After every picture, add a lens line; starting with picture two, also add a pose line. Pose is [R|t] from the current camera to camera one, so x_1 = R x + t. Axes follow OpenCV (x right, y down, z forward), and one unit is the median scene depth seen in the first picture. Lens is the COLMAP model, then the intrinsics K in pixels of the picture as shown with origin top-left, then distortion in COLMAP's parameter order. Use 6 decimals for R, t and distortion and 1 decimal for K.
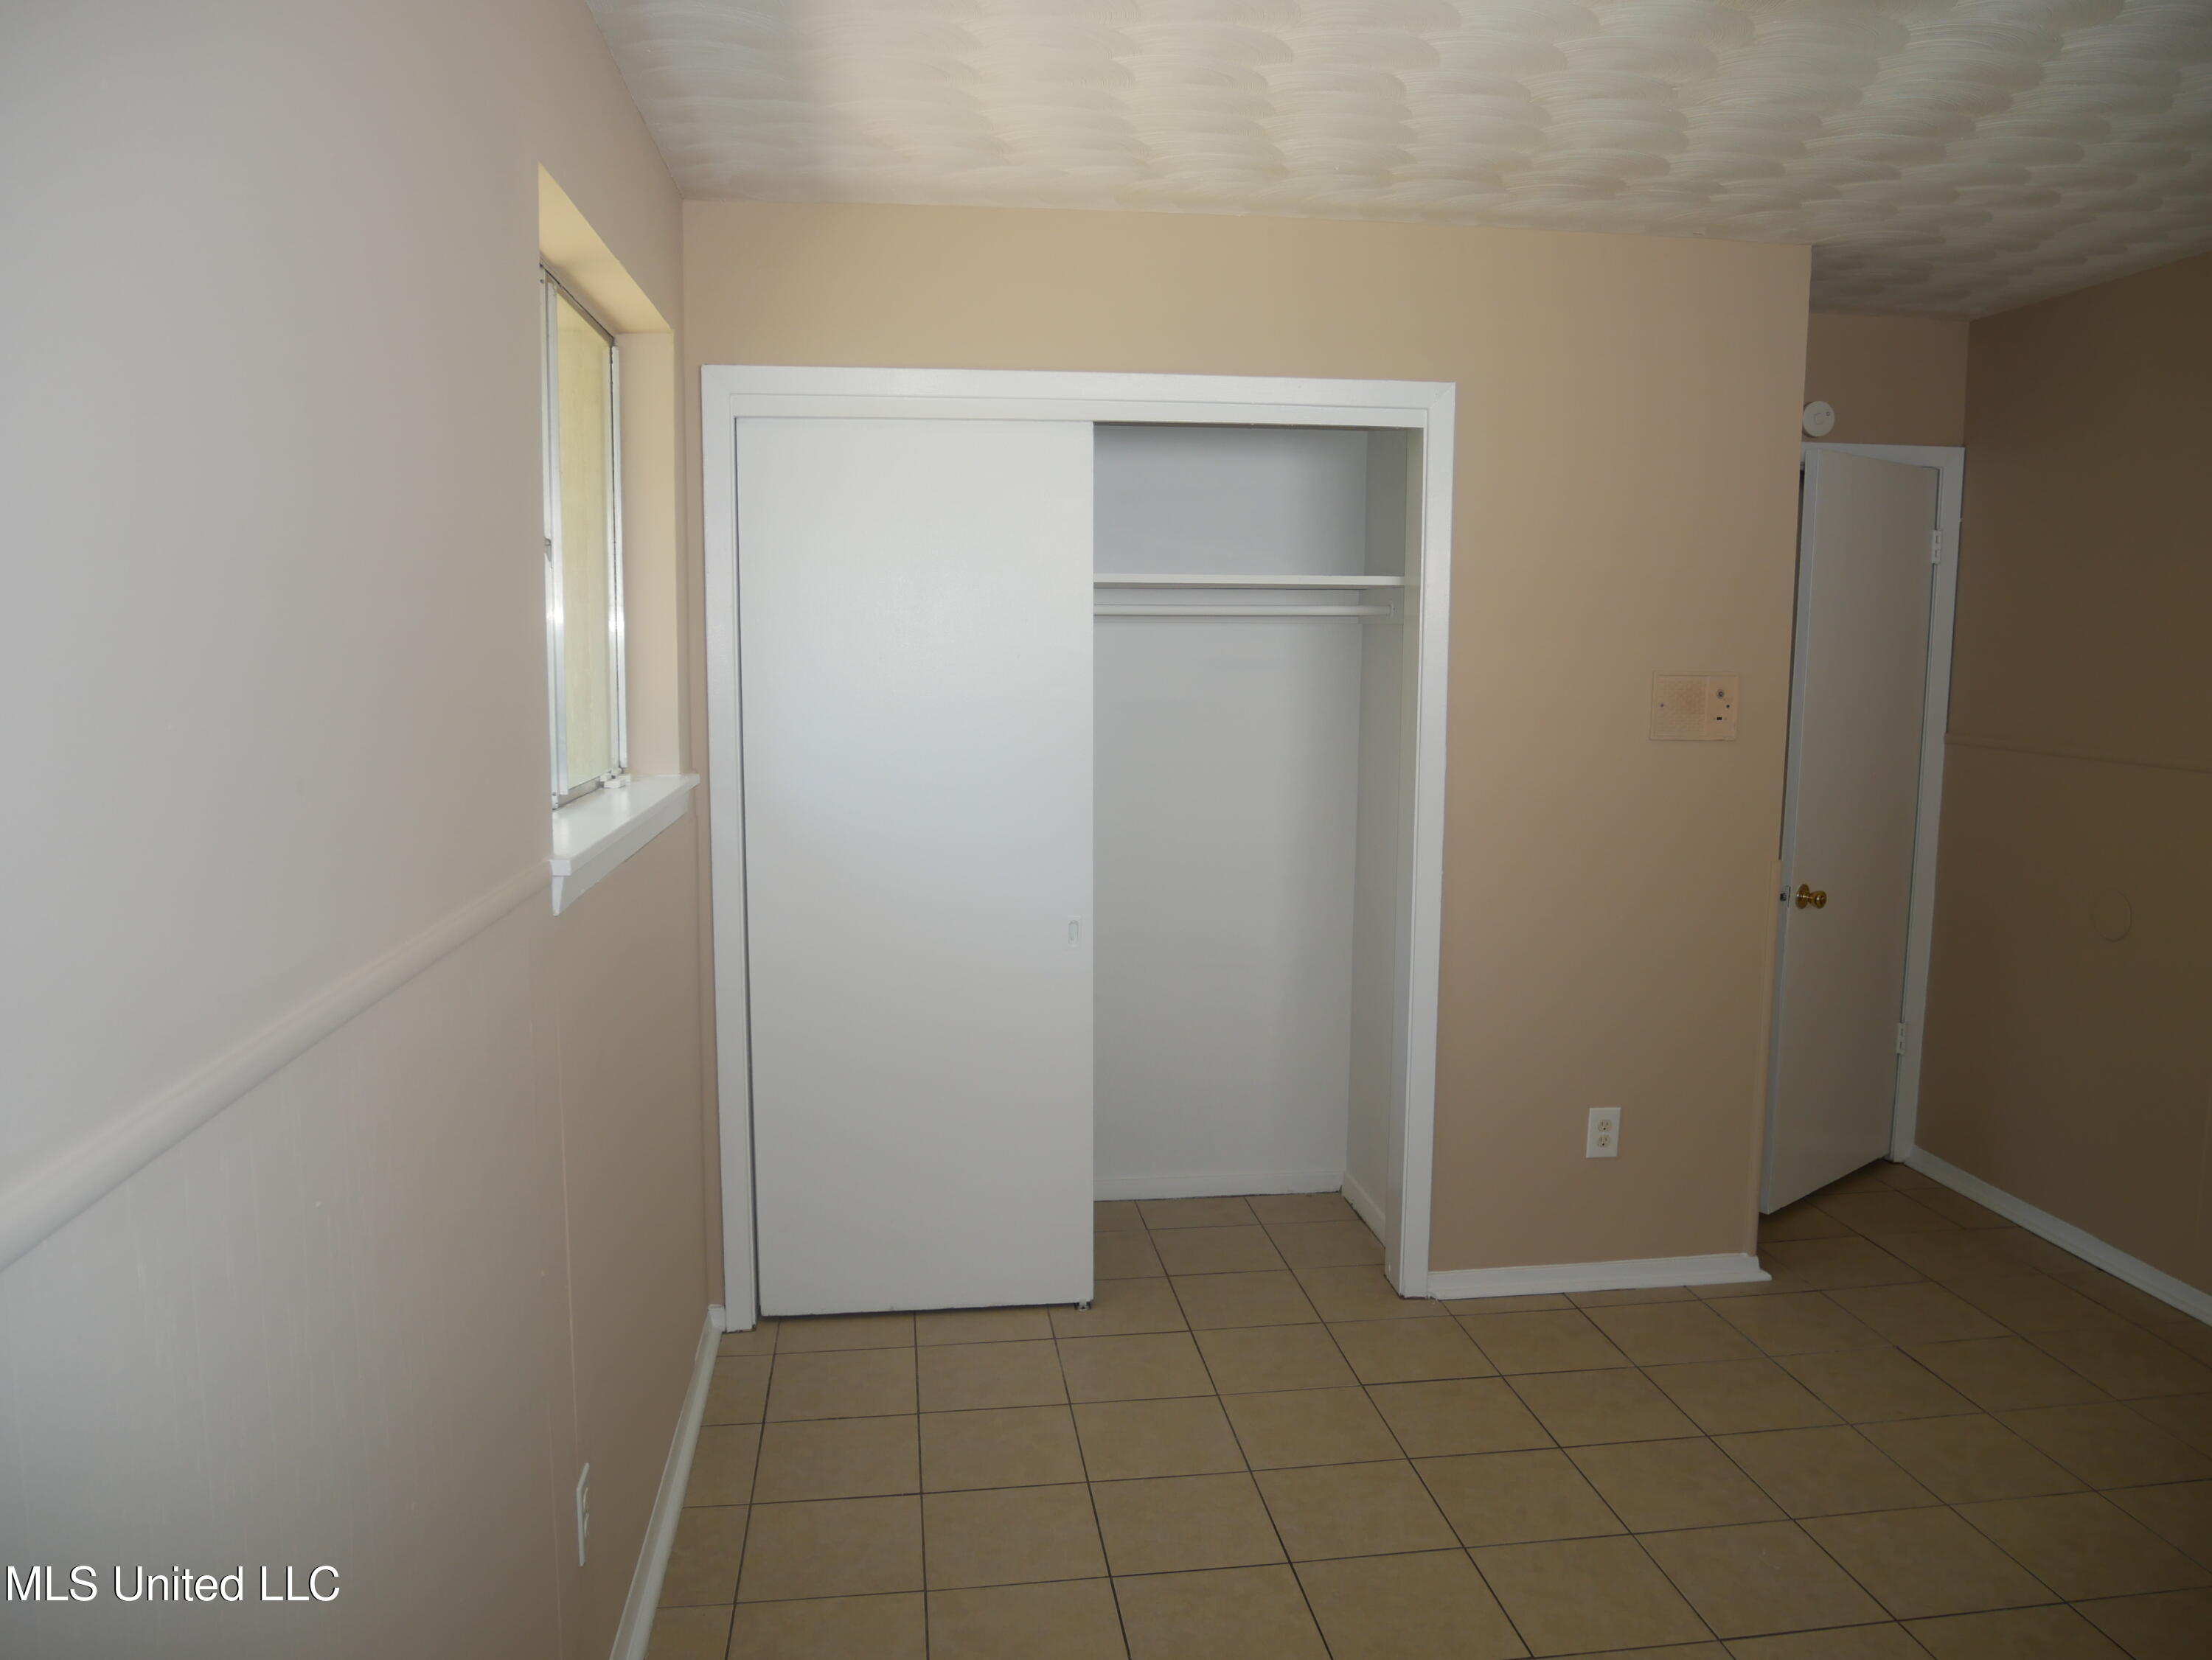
lens RADIAL K [[1598.7, 0, 1106.0], [0, 1598.7, 830.0], [0, 0, 1]] dist [-0.073367, 0.029728]
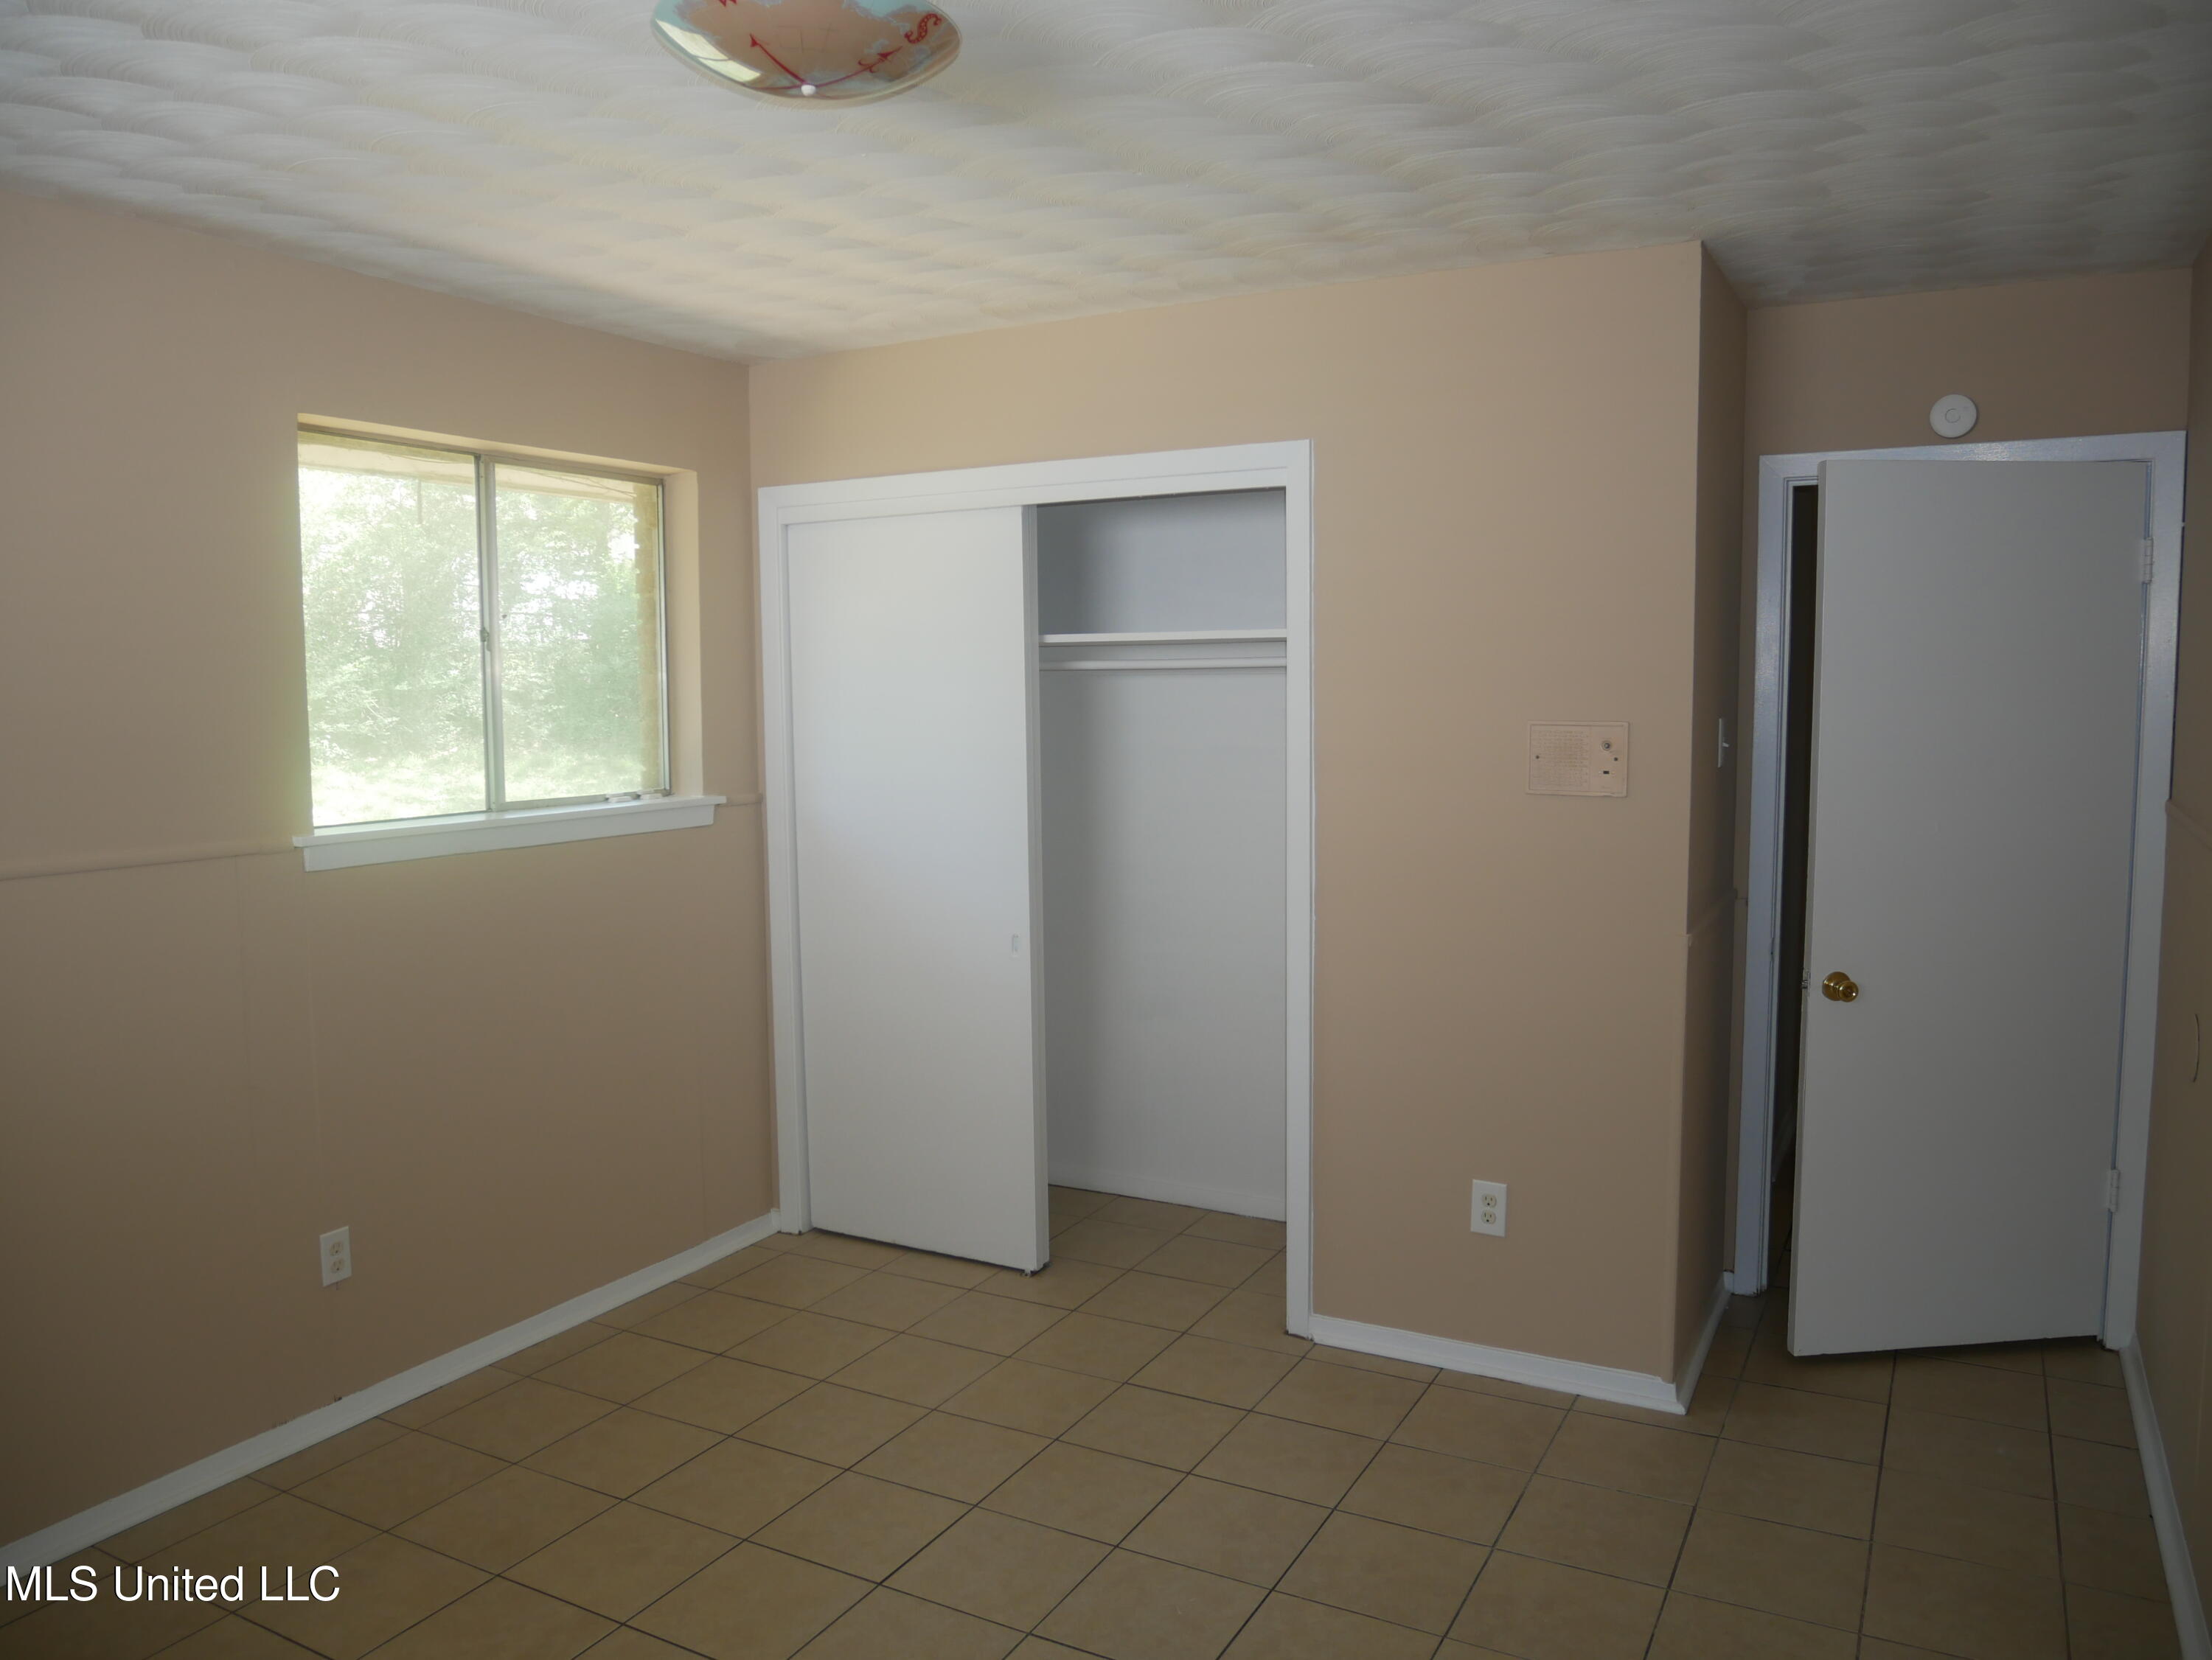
lens RADIAL K [[1598.7, 0, 1106.0], [0, 1598.7, 830.0], [0, 0, 1]] dist [-0.073367, 0.029728]
pose [[0.809038, 0.042811, -0.586195, 0.708790], [-0.058653, 0.998246, -0.008046, -0.013465], [0.584822, 0.040891, 0.810130, 0.096734]]
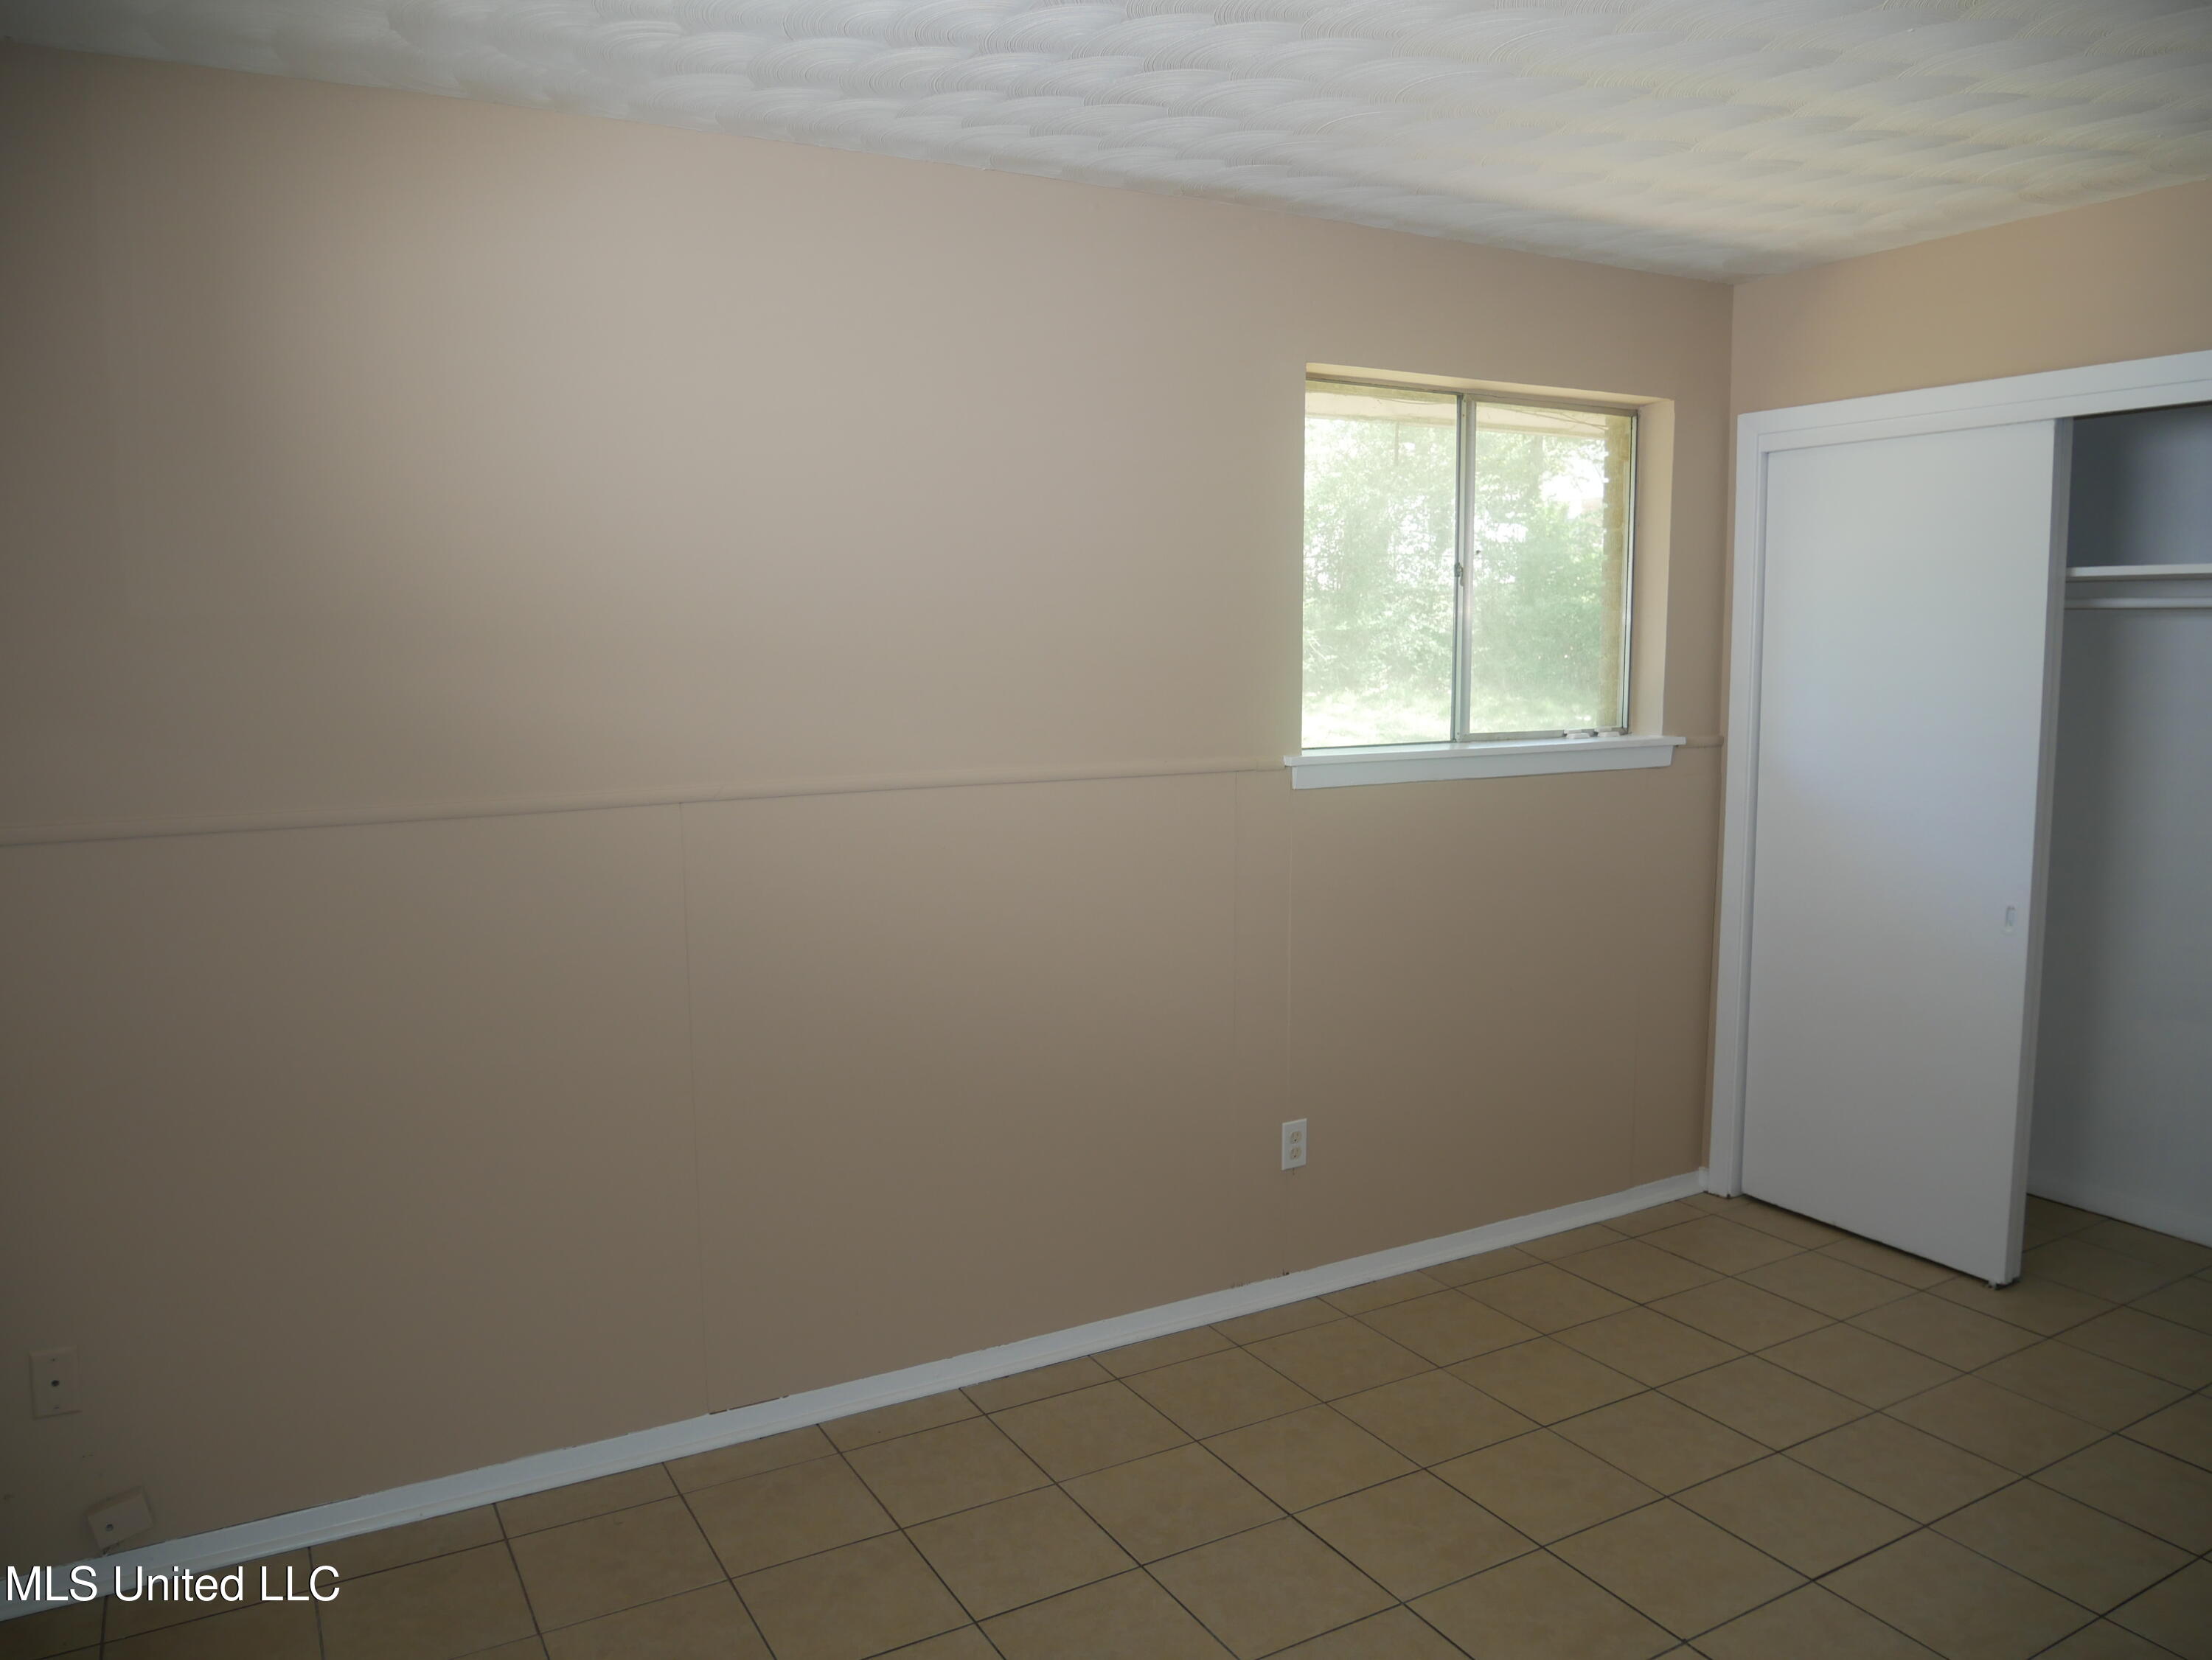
lens RADIAL K [[1598.7, 0, 1106.0], [0, 1598.7, 830.0], [0, 0, 1]] dist [-0.073367, 0.029728]
pose [[0.373842, 0.107349, -0.921259, 0.684868], [-0.103922, 0.991873, 0.073406, -0.005585], [0.921652, 0.068297, 0.381959, 0.074881]]
